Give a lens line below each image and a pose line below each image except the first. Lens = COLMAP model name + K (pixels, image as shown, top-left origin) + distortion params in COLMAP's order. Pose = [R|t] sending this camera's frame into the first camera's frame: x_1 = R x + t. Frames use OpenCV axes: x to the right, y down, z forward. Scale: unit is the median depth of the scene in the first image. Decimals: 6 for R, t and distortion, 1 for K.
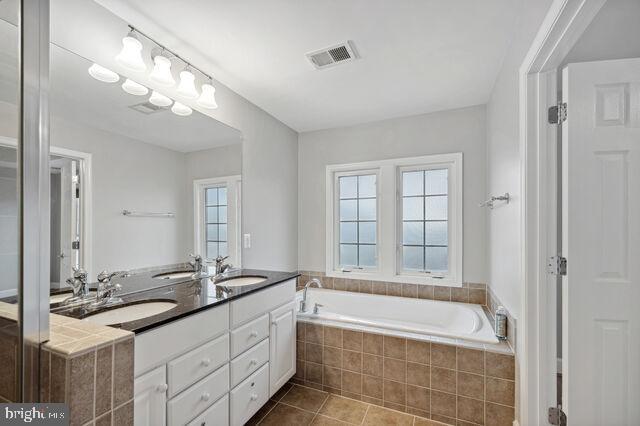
lens RADIAL K [[275.6, 0, 316.9], [0, 275.6, 216.8], [0, 0, 1]] dist [0.002735, 0.000446]
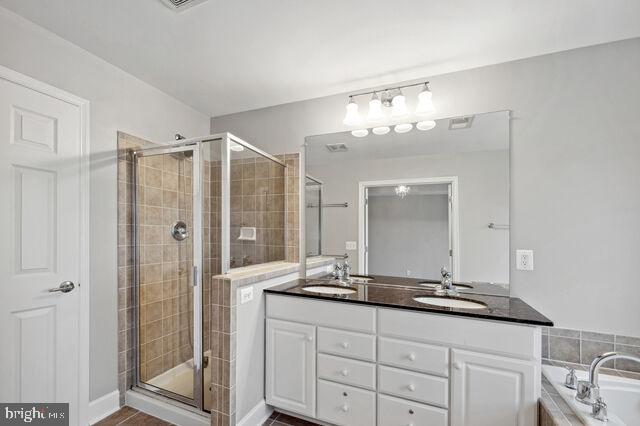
lens RADIAL K [[275.6, 0, 311.5], [0, 275.6, 233.4], [0, 0, 1]] dist [0.002735, 0.000446]
pose [[0.022750, -0.004157, -0.999733, 0.593485], [0.009051, 0.999951, -0.003952, 0.025142], [0.999700, -0.008958, 0.022786, 0.599123]]
